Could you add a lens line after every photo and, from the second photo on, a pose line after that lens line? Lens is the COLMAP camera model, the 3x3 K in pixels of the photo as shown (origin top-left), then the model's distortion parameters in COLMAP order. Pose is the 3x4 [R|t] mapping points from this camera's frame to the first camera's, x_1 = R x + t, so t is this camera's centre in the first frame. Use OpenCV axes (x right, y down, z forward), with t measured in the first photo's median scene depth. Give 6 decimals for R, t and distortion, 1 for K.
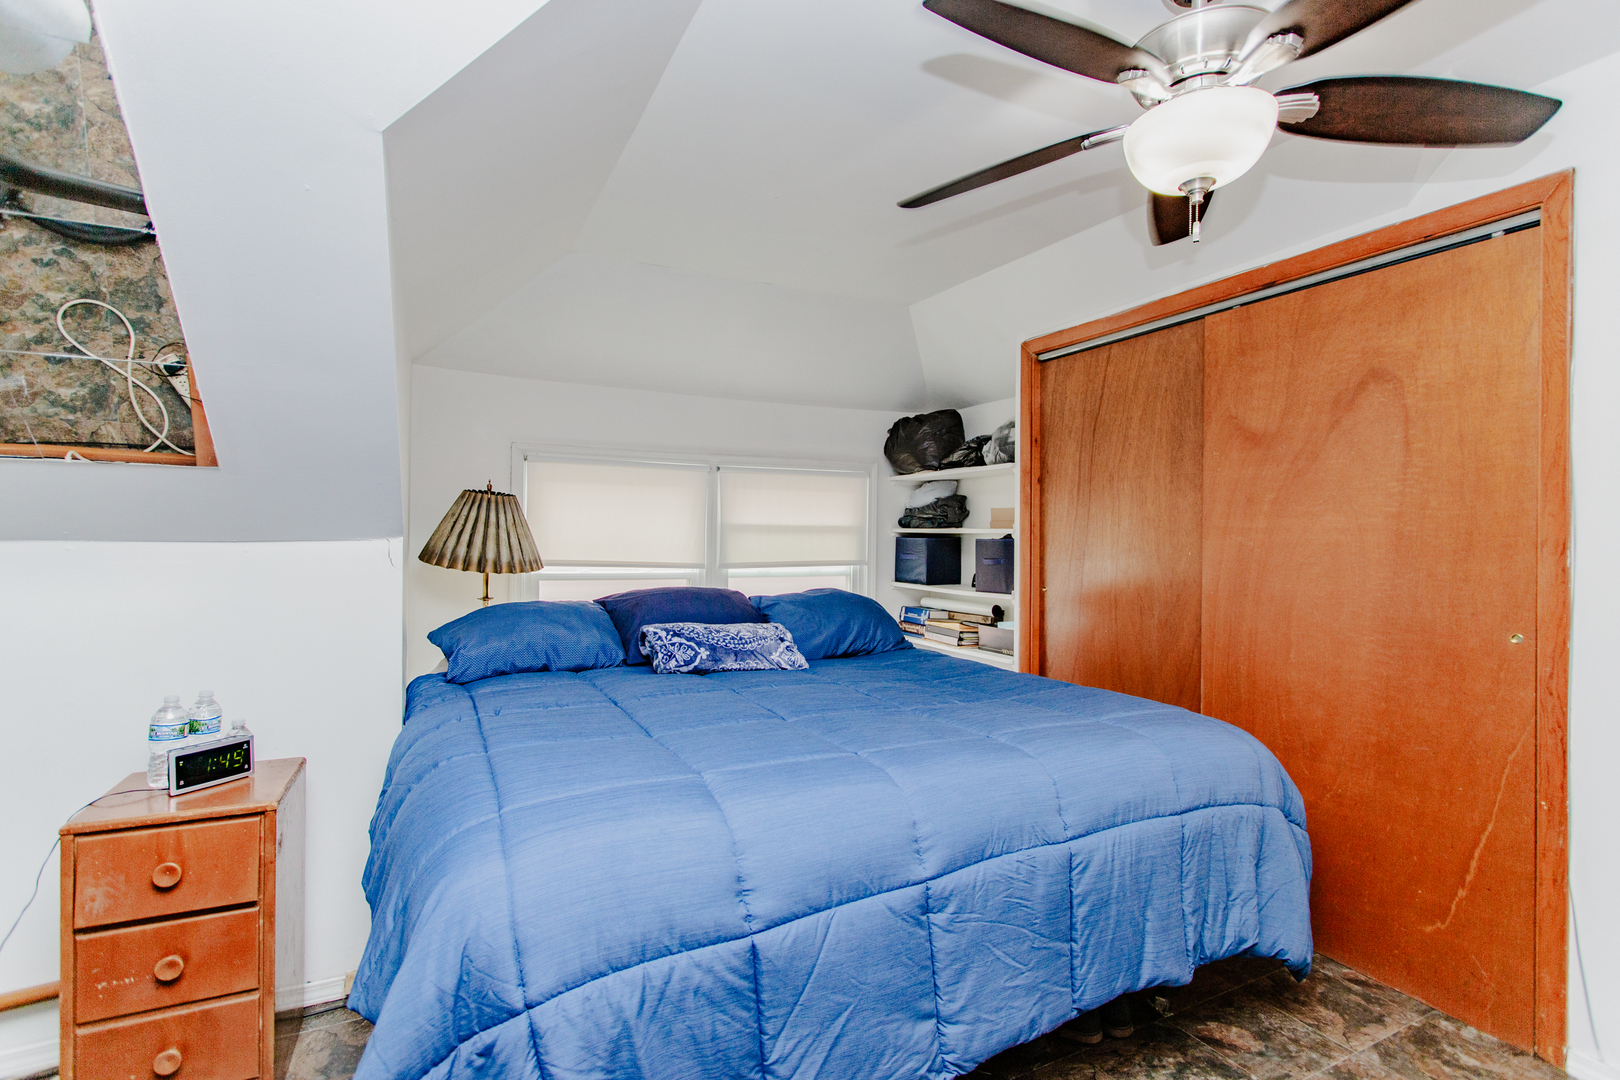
lens RADIAL K [[769.4, 0, 810.0], [0, 769.4, 540.0], [0, 0, 1]] dist [-0.000810, 0.000042]
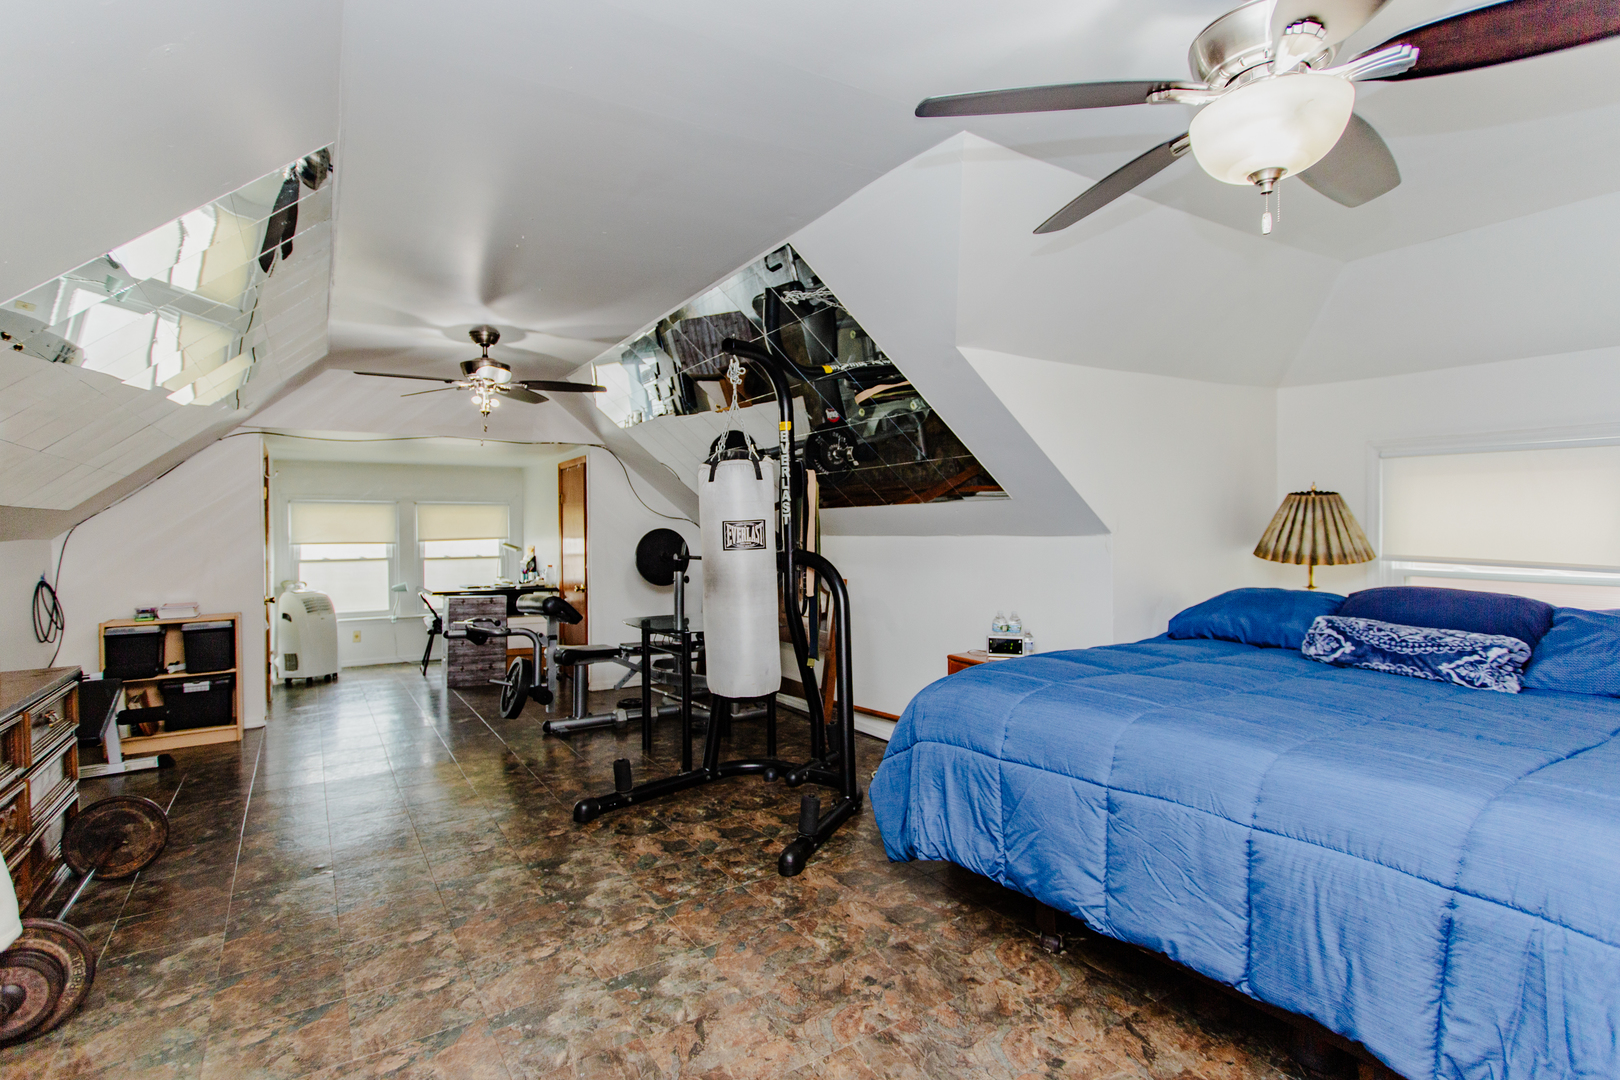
lens RADIAL K [[769.4, 0, 810.0], [0, 769.4, 540.0], [0, 0, 1]] dist [-0.000810, 0.000042]
pose [[0.107823, 0.008712, -0.994132, 0.793881], [0.001101, 0.999960, 0.008882, -0.005754], [0.994169, -0.002052, 0.107809, 0.178451]]
